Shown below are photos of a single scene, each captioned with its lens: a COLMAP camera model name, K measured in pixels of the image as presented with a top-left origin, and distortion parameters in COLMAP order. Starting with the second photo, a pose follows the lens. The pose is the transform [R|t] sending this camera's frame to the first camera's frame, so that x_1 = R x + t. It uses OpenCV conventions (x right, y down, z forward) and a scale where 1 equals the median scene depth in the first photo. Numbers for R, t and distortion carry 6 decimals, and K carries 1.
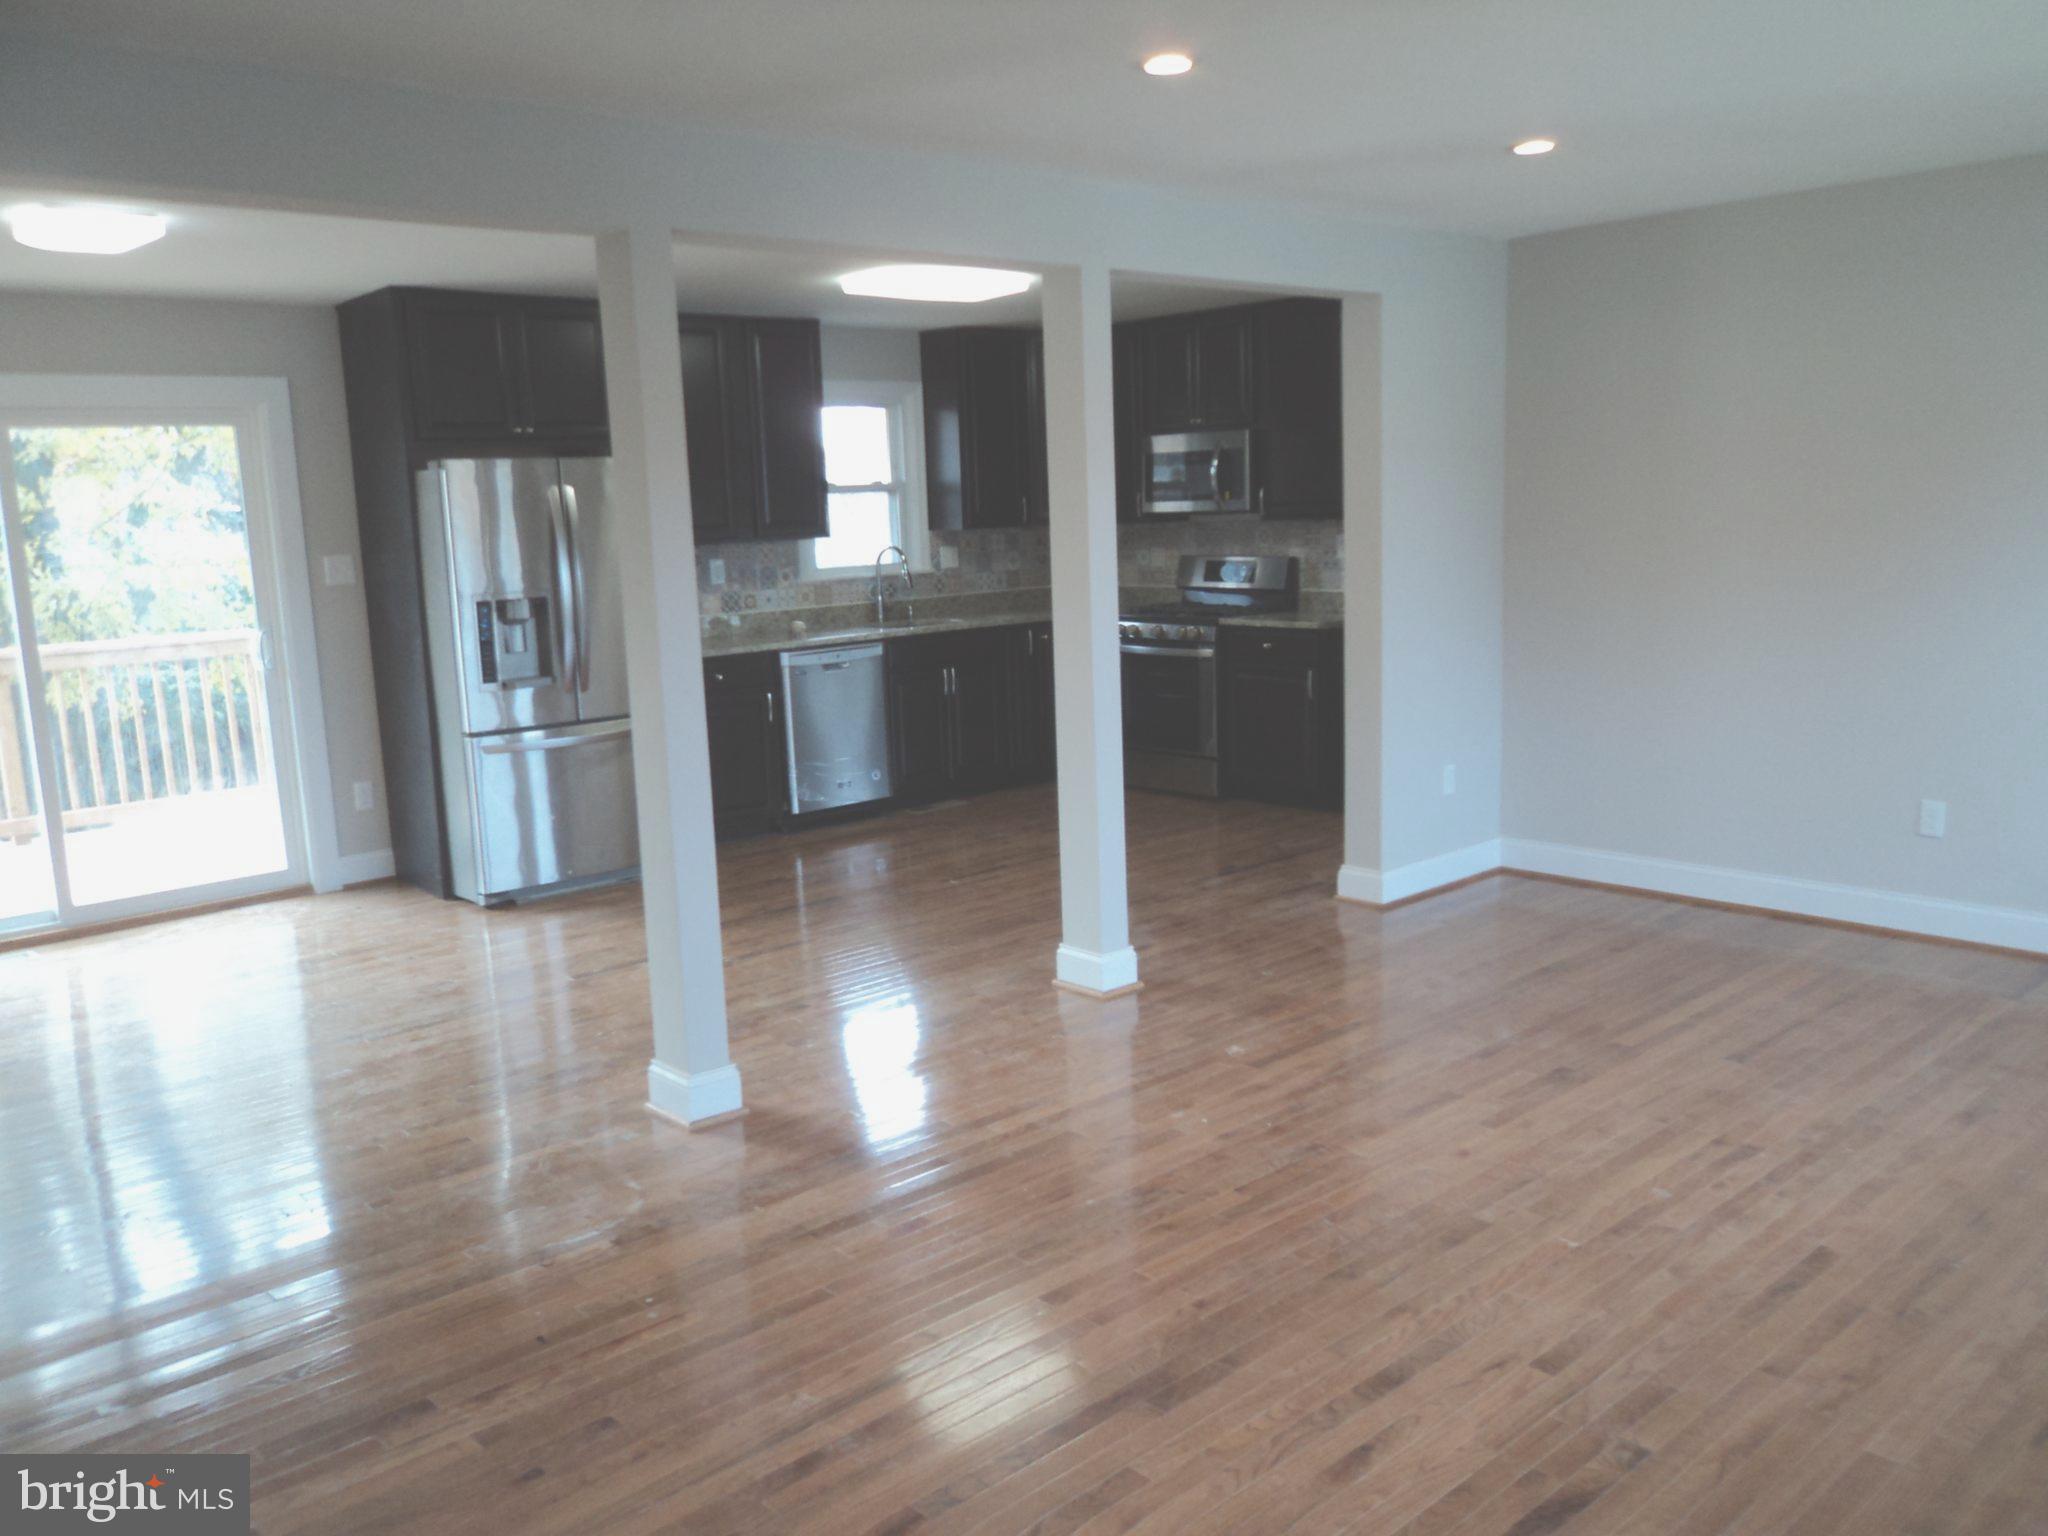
lens RADIAL K [[1609.7, 0, 1029.9], [0, 1609.7, 767.0], [0, 0, 1]] dist [-0.048348, 0.009890]
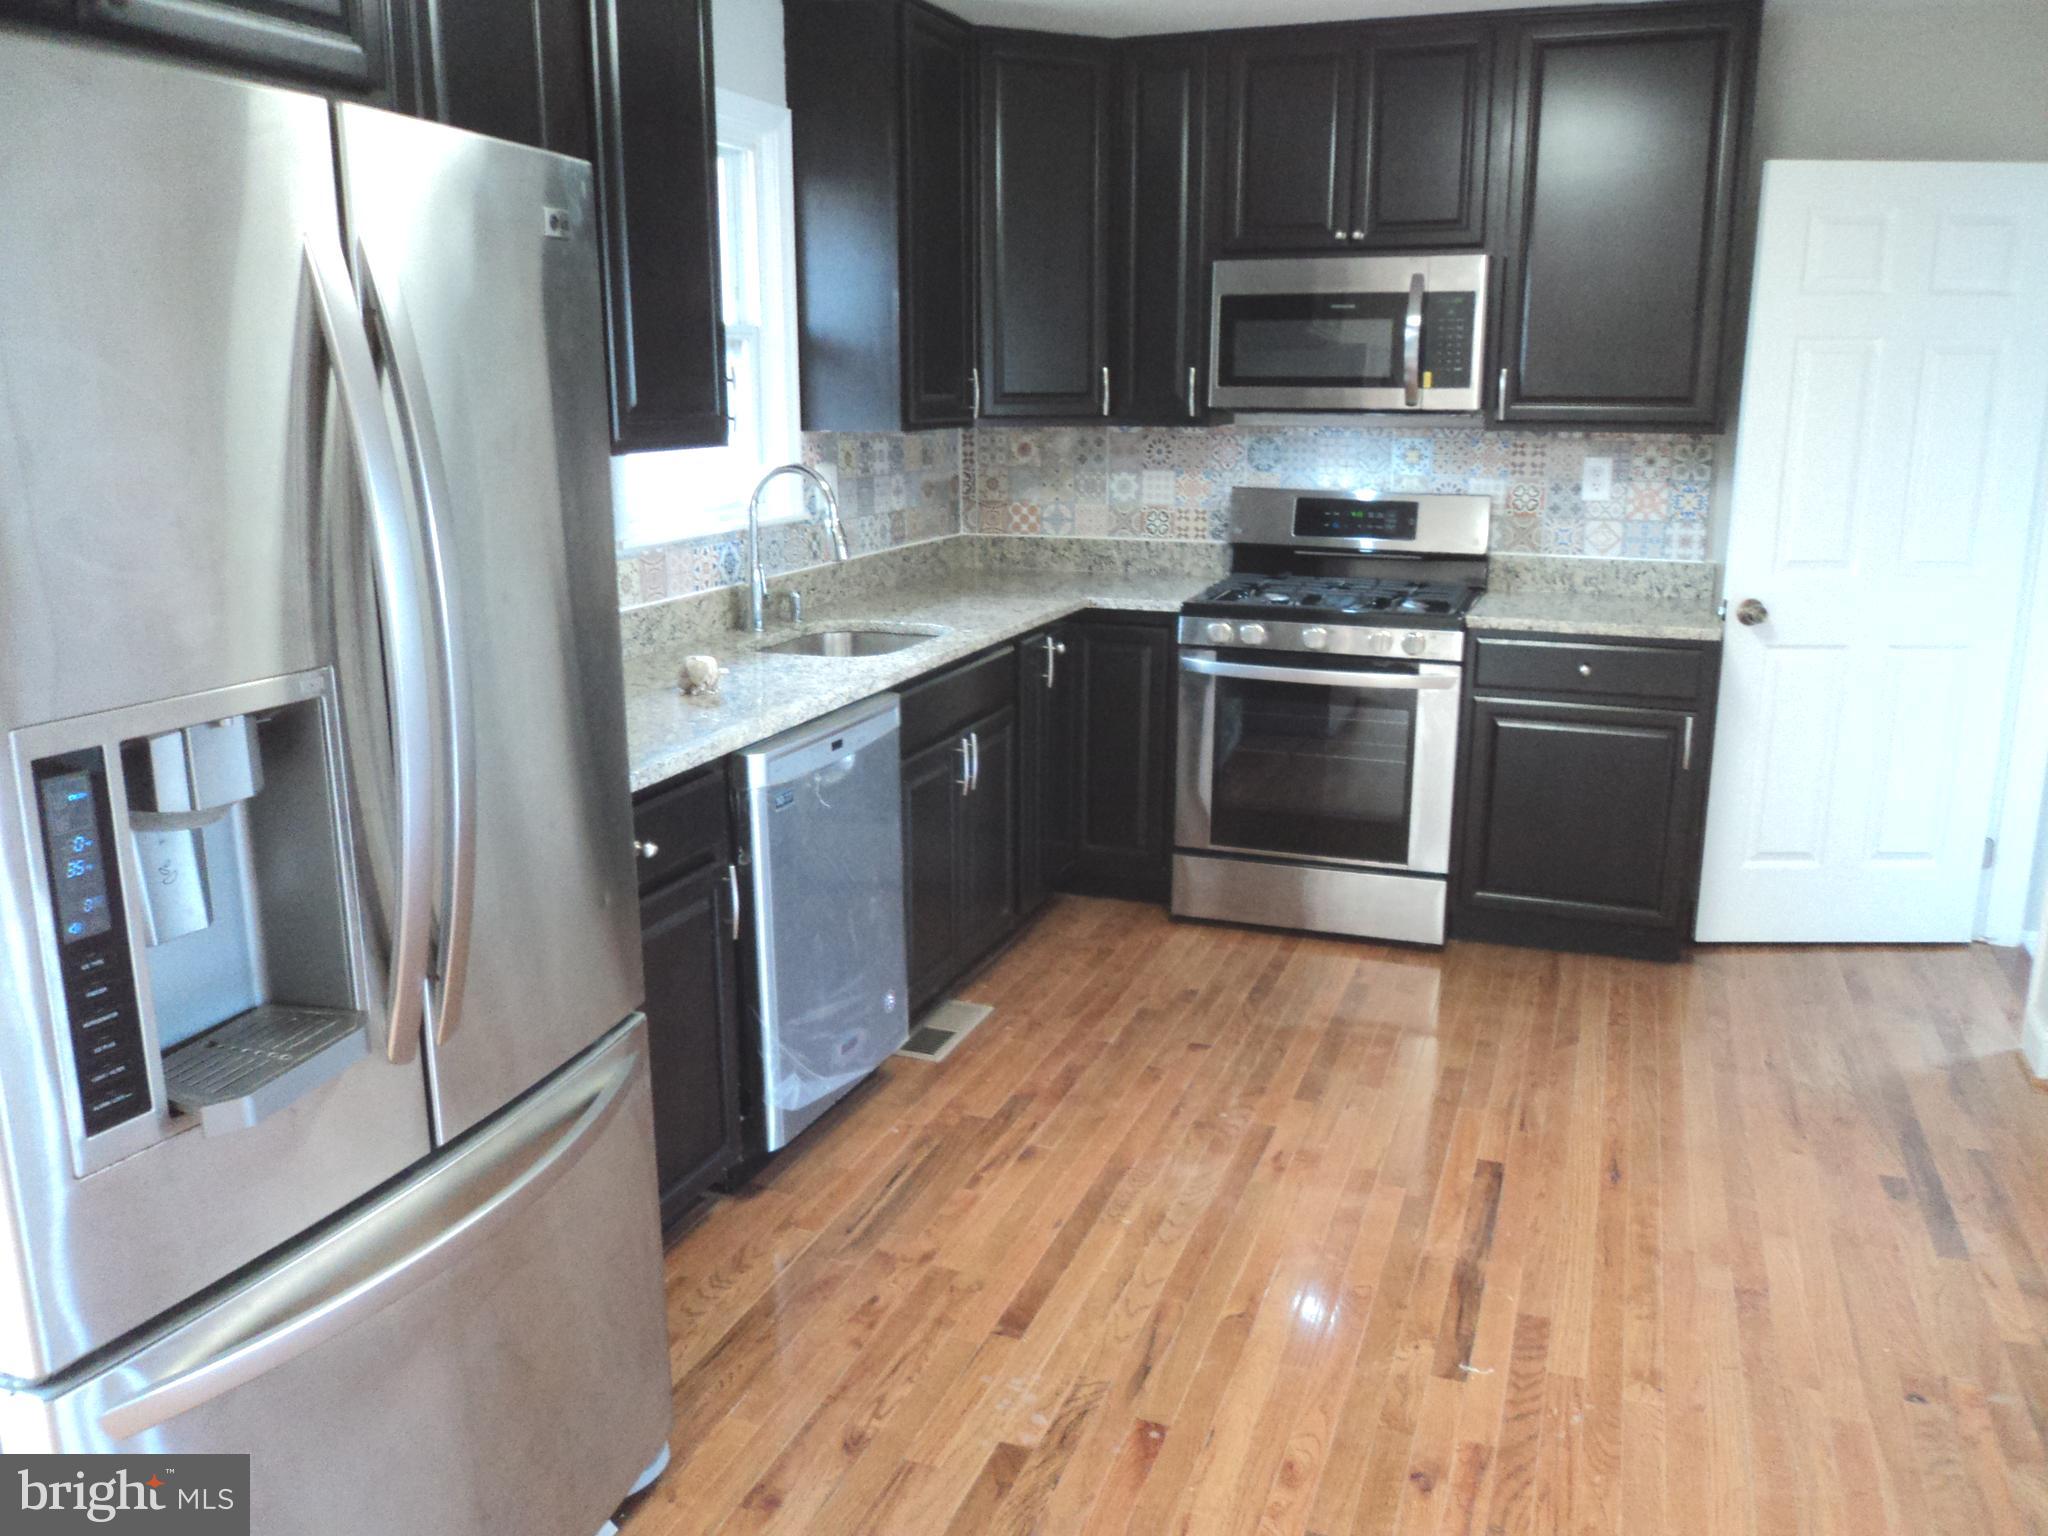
lens RADIAL K [[1609.7, 0, 1029.9], [0, 1609.7, 767.0], [0, 0, 1]] dist [-0.048348, 0.009890]
pose [[0.882980, -0.073789, 0.463574, -0.253927], [0.044698, 0.996297, 0.073449, -0.086613], [-0.467277, -0.044133, 0.883009, 0.590073]]
